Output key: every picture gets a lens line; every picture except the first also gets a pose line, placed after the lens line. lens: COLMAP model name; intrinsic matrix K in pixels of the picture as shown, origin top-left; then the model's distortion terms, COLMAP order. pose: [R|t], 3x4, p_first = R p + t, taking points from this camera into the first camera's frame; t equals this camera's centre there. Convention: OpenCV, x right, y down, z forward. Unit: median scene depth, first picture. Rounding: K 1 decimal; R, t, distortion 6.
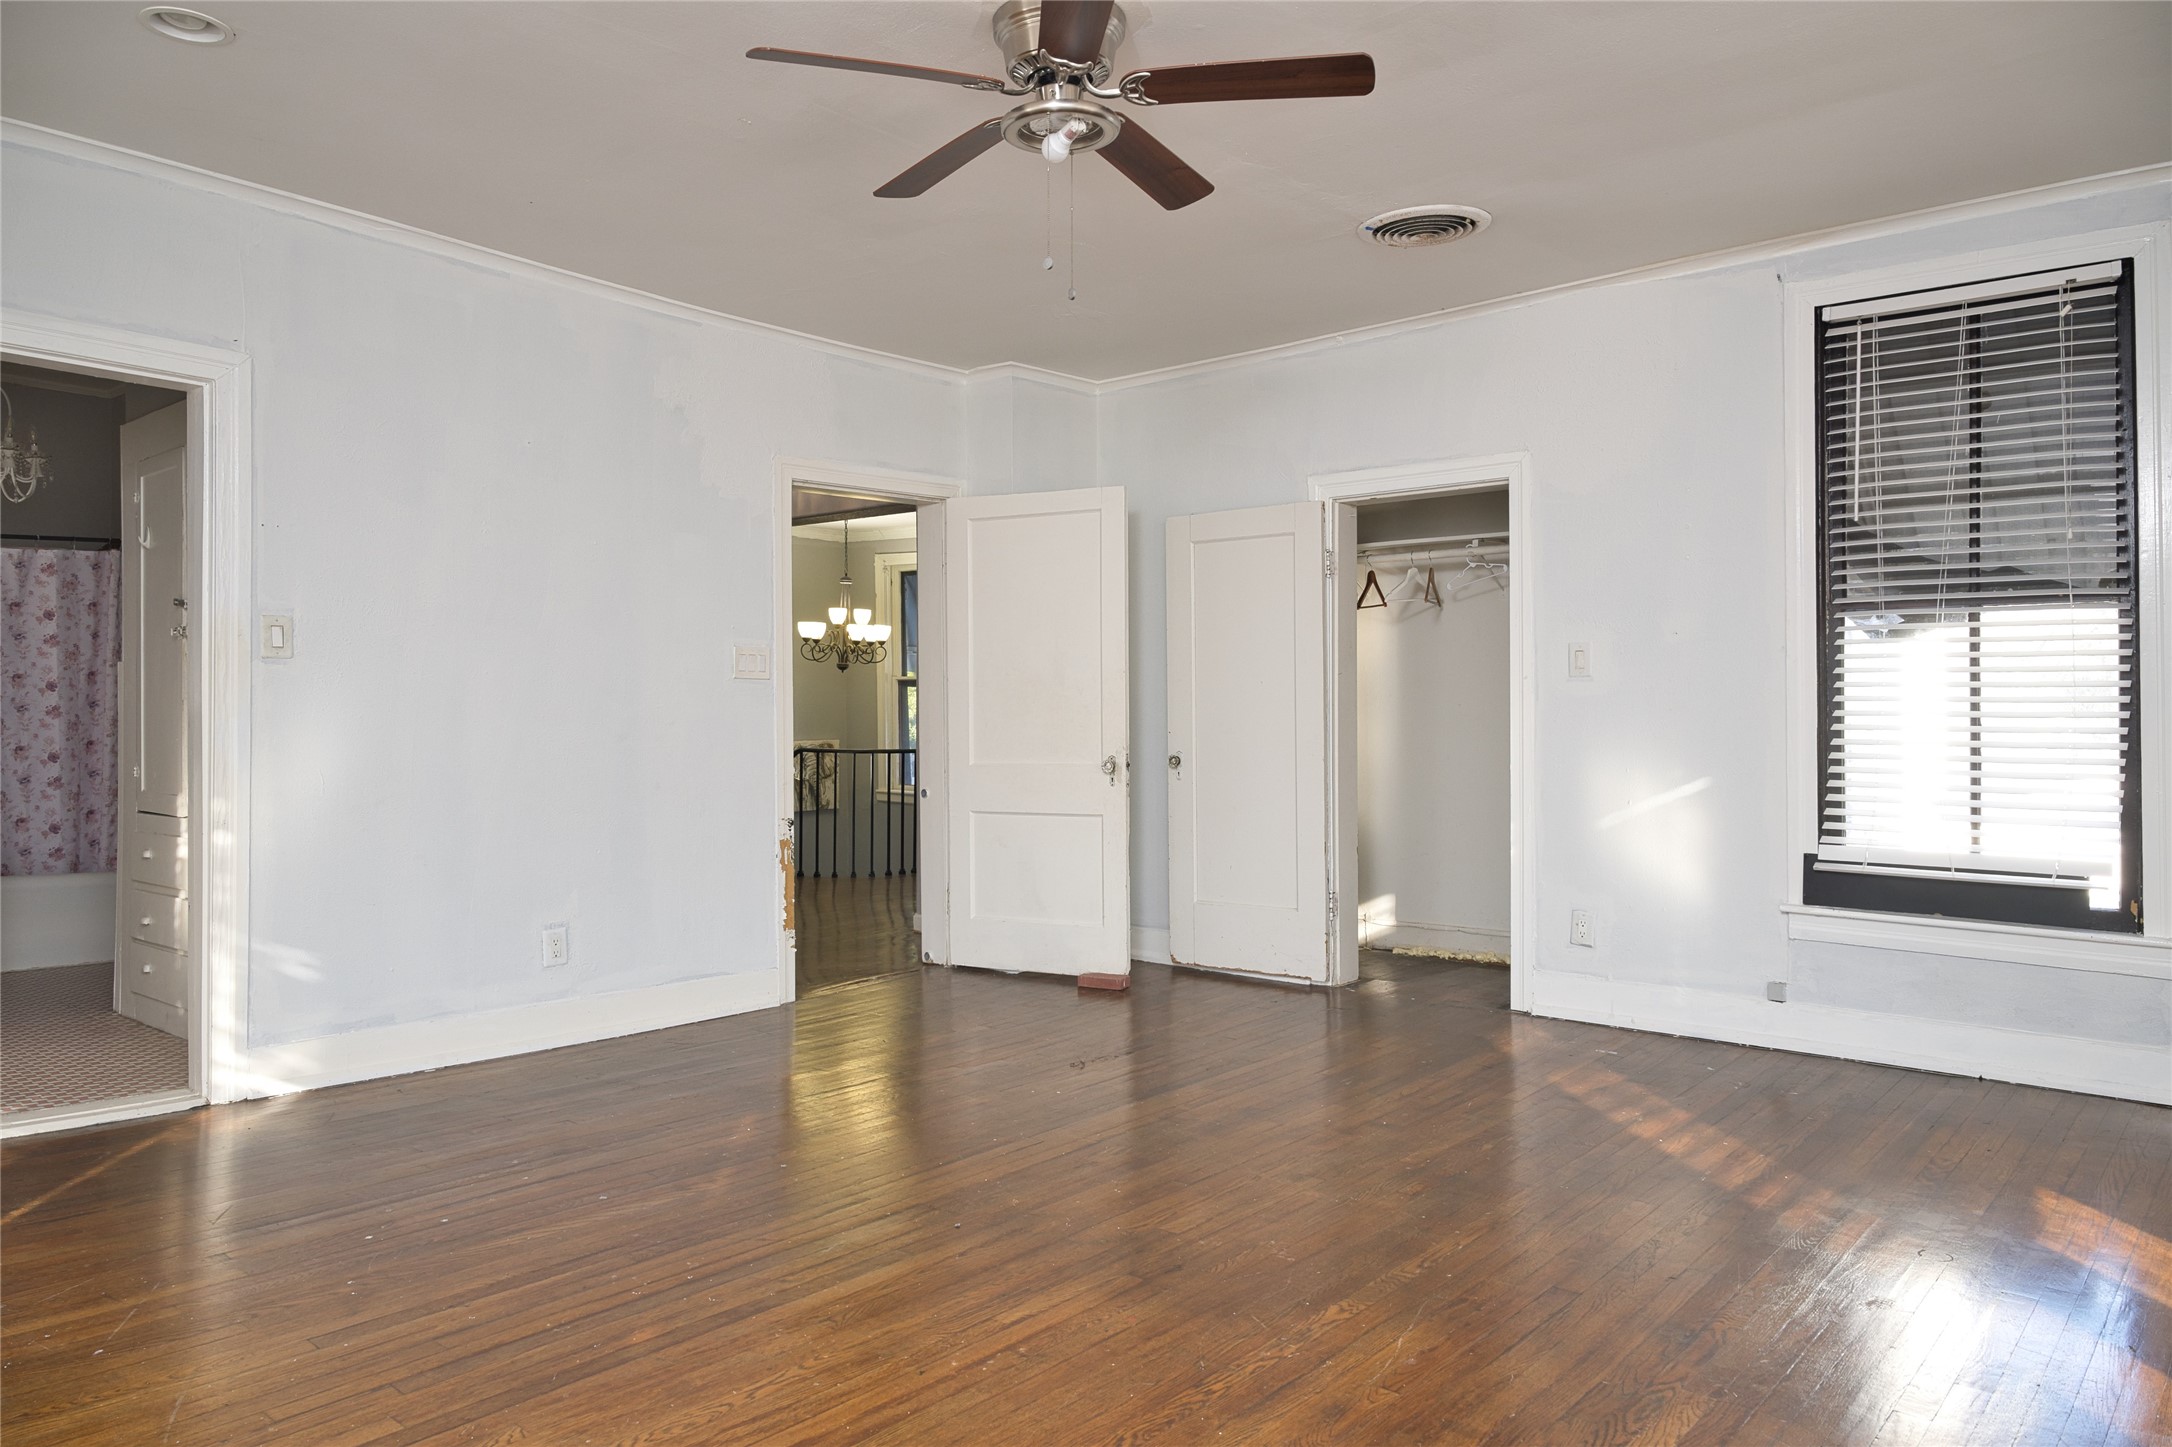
lens RADIAL K [[1452.9, 0, 1086.8], [0, 1452.9, 712.1], [0, 0, 1]] dist [0.017647, -0.003563]
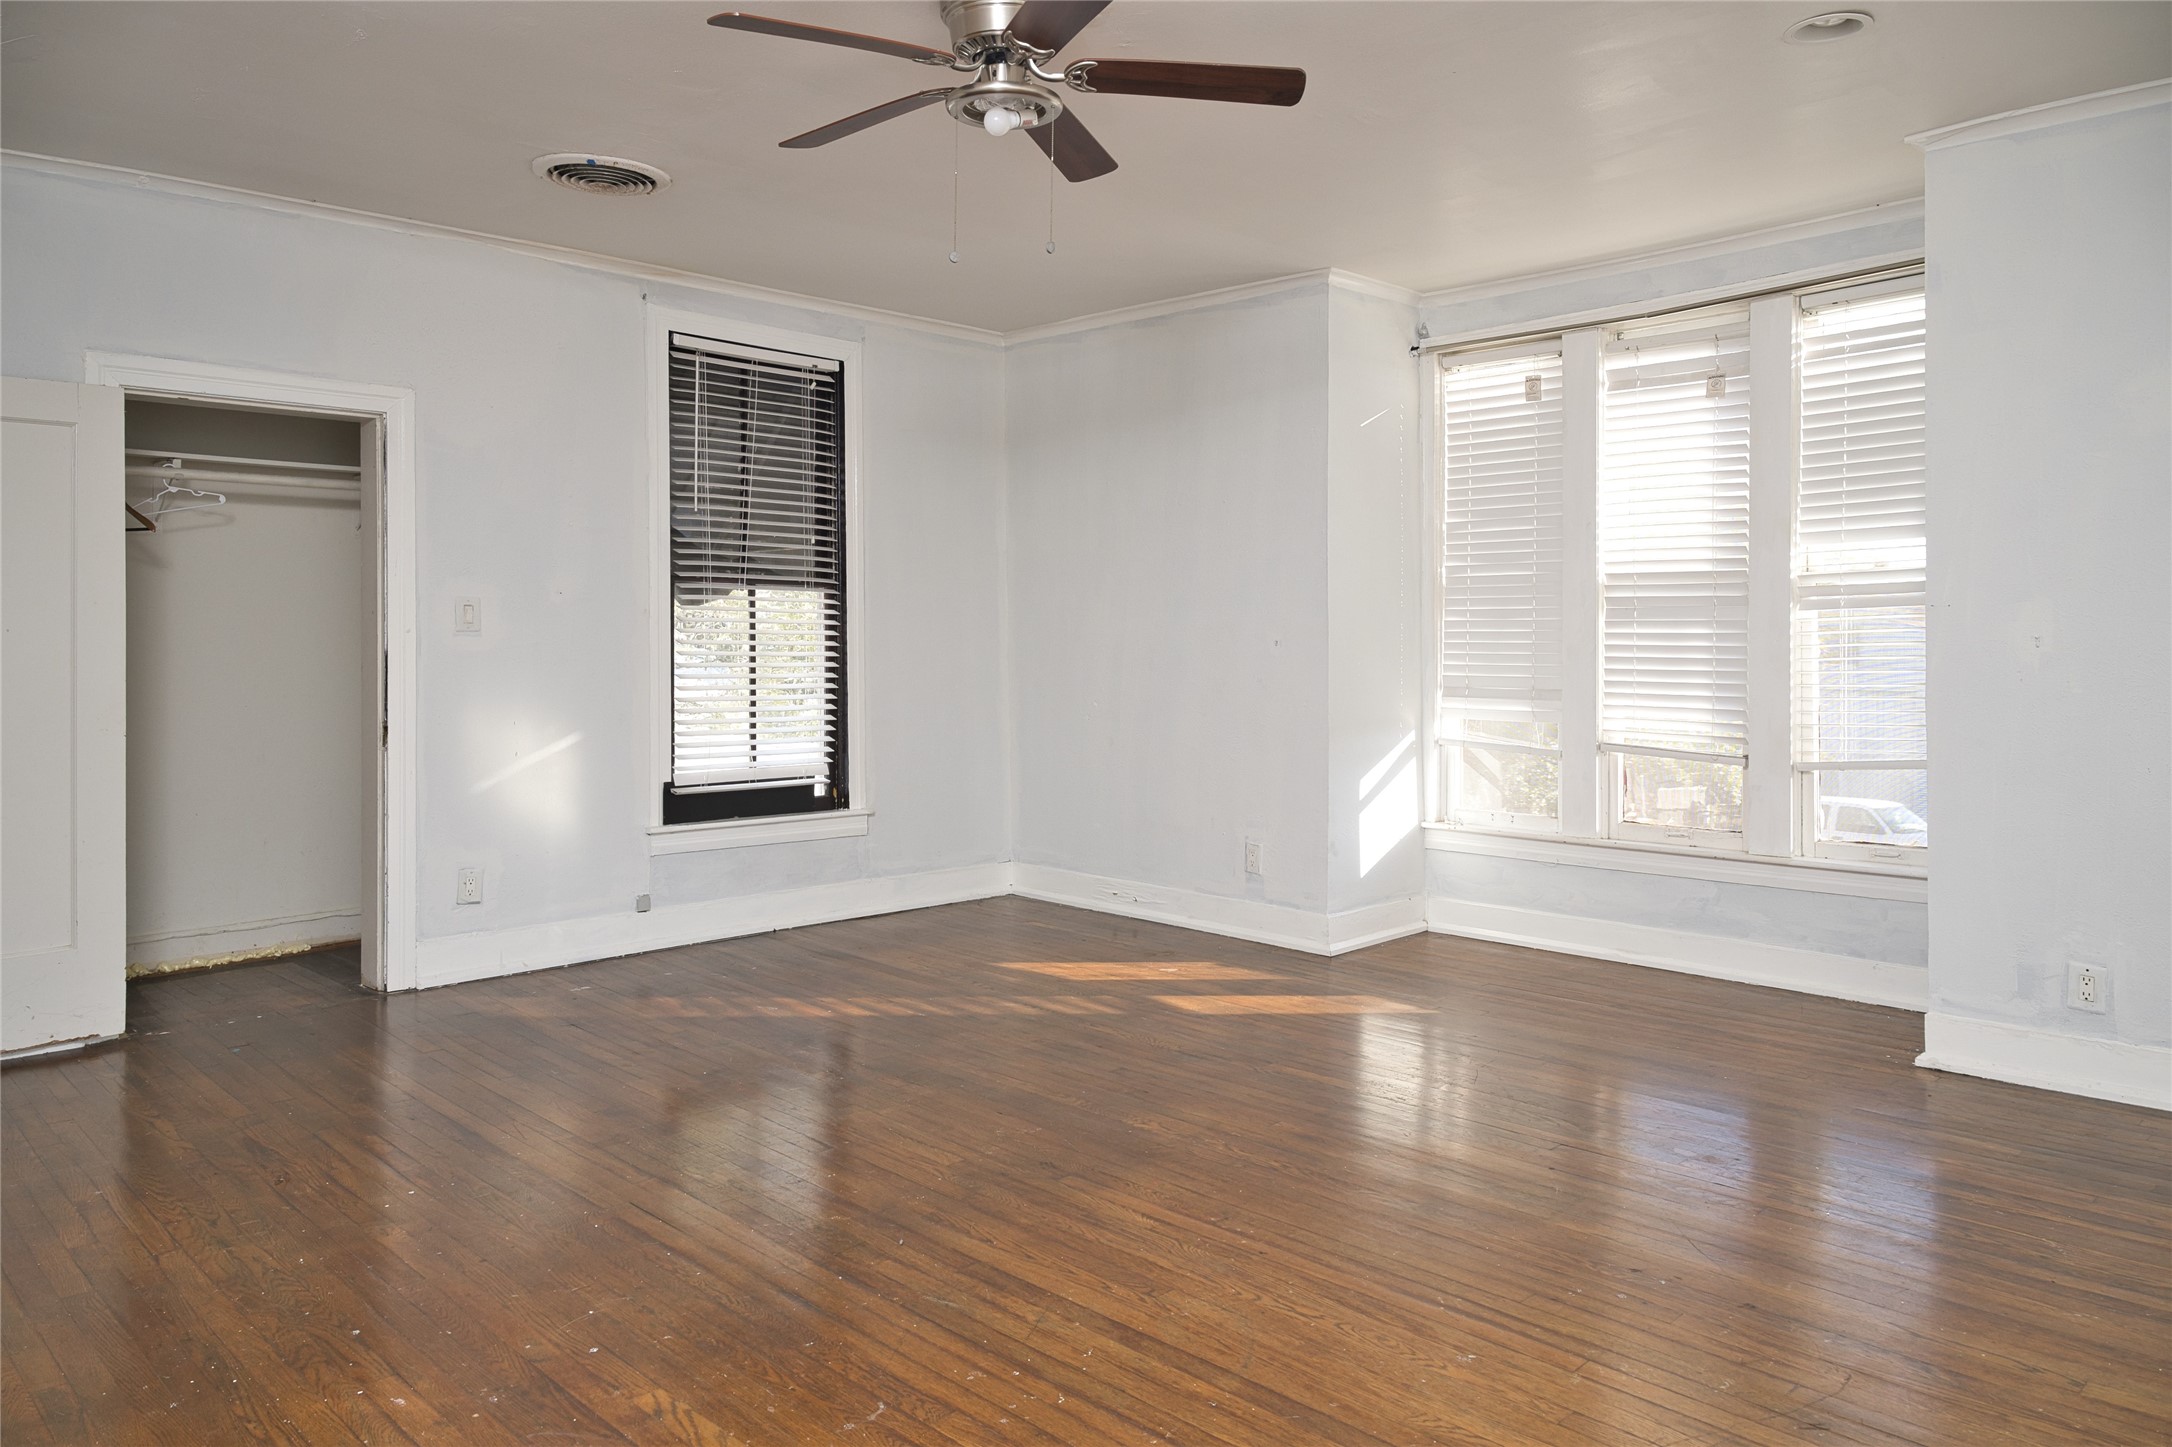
lens RADIAL K [[1452.9, 0, 1077.6], [0, 1452.9, 650.0], [0, 0, 1]] dist [0.017647, -0.003563]
pose [[0.092258, -0.001334, 0.995734, -0.753893], [0.006005, 0.999982, 0.000783, -0.012409], [-0.995717, 0.005907, 0.092264, 0.618822]]
